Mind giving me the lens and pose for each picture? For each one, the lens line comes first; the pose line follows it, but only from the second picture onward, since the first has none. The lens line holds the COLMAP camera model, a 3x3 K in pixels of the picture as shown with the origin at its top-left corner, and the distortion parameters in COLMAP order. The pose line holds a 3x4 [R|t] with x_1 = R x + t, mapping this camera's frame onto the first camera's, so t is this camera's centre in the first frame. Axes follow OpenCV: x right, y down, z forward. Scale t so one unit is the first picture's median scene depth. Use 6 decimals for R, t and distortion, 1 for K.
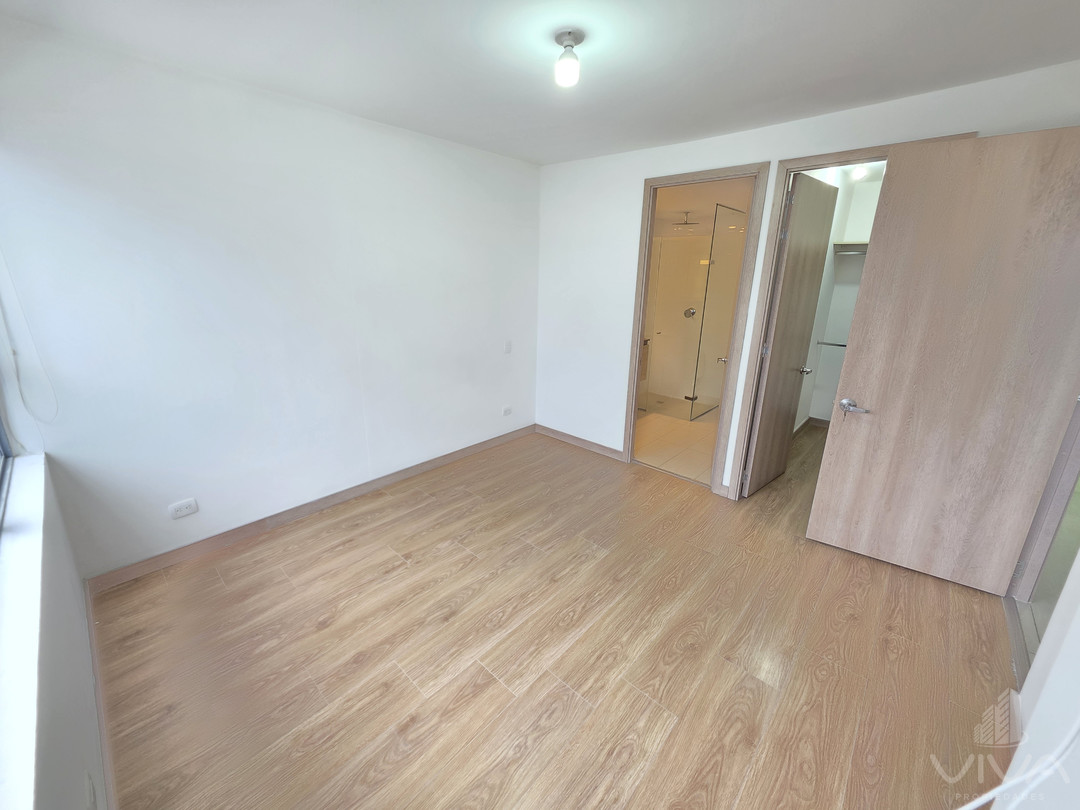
lens RADIAL K [[429.2, 0, 534.2], [0, 429.2, 392.9], [0, 0, 1]] dist [0.002664, 0.000341]
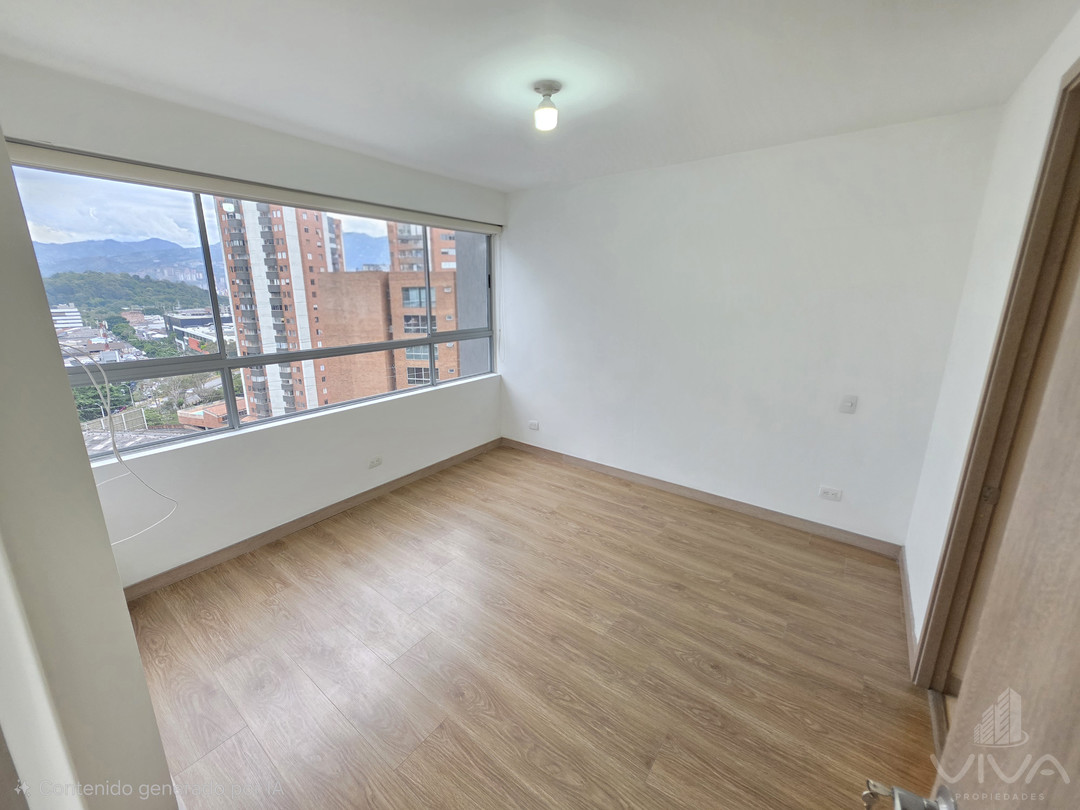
lens RADIAL K [[433.3, 0, 530.9], [0, 433.3, 390.4], [0, 0, 1]] dist [0.001879, 0.000582]
pose [[0.090883, 0.209228, -0.973635, 1.057763], [-0.267971, 0.946758, 0.178439, -0.218259], [0.959131, 0.244689, 0.142111, 0.780429]]
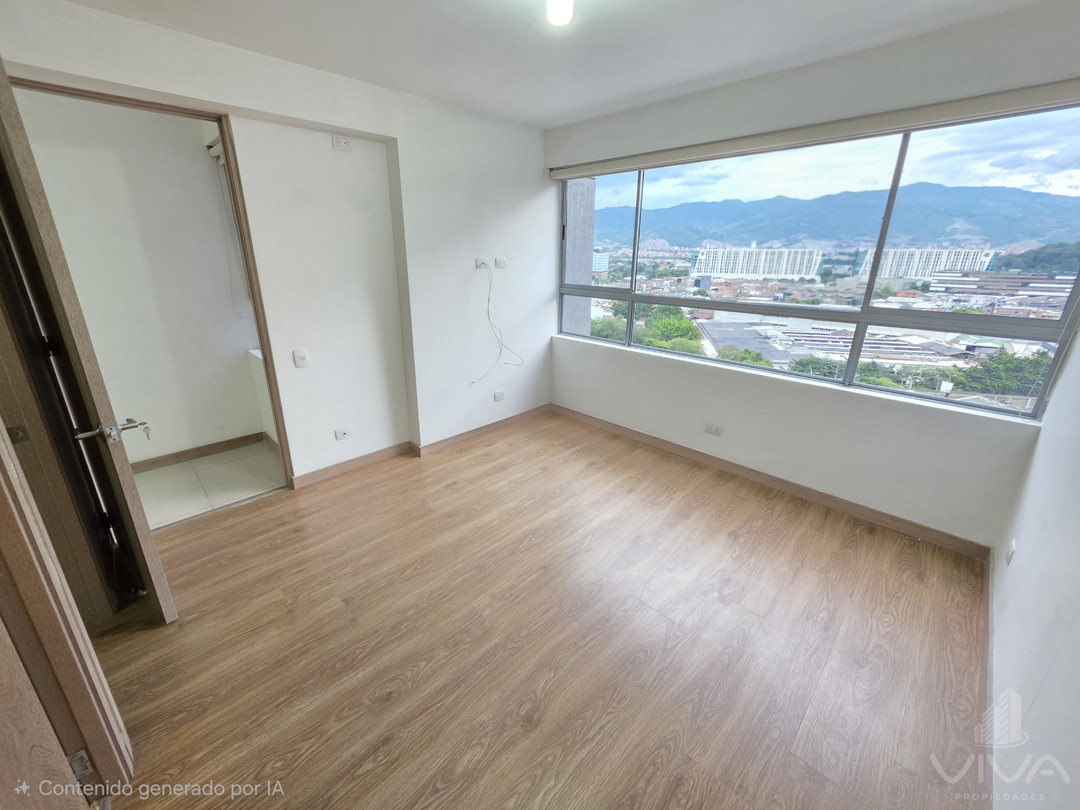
lens RADIAL K [[433.3, 0, 530.9], [0, 433.3, 390.4], [0, 0, 1]] dist [0.001879, 0.000582]
pose [[-0.998428, -0.037644, 0.041518, 0.058748], [-0.008442, 0.833391, 0.552620, -0.473579], [-0.055403, 0.551401, -0.832399, 1.753864]]
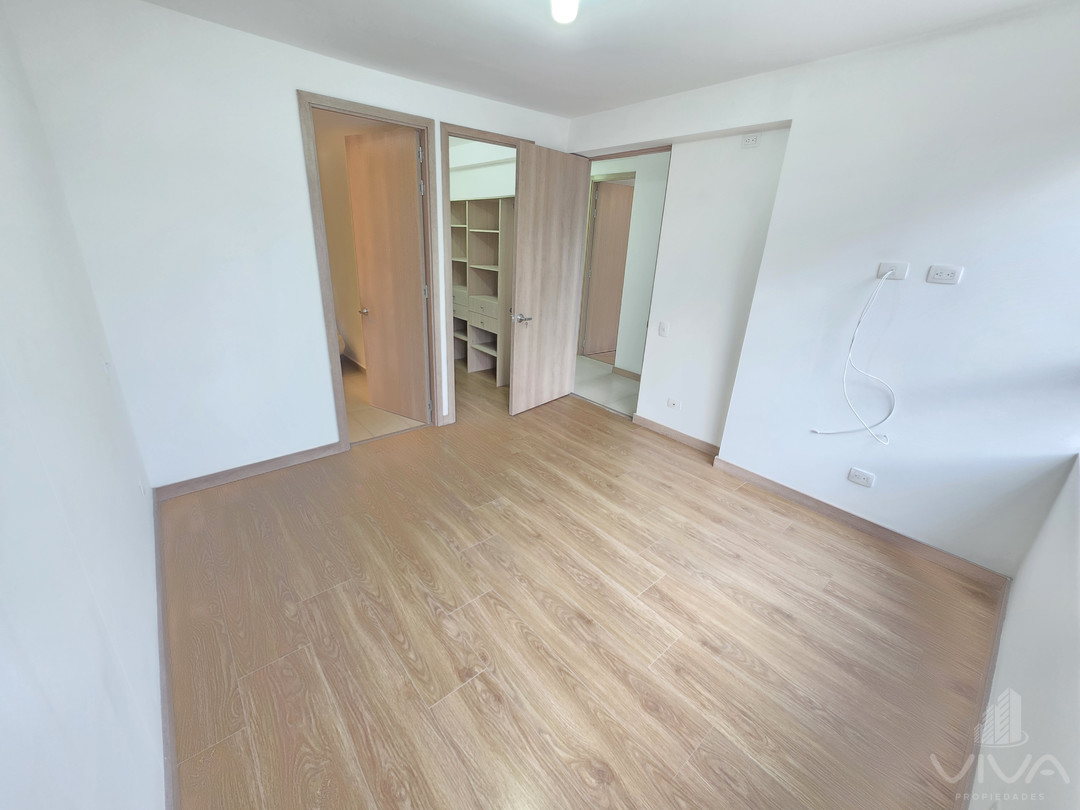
lens RADIAL K [[433.9, 0, 529.3], [0, 433.9, 388.8], [0, 0, 1]] dist [0.008981, -0.000081]
pose [[0.132145, -0.346064, 0.928858, -0.884799], [0.229664, 0.922266, 0.310935, -0.240402], [-0.964257, 0.172237, 0.201351, 0.827452]]
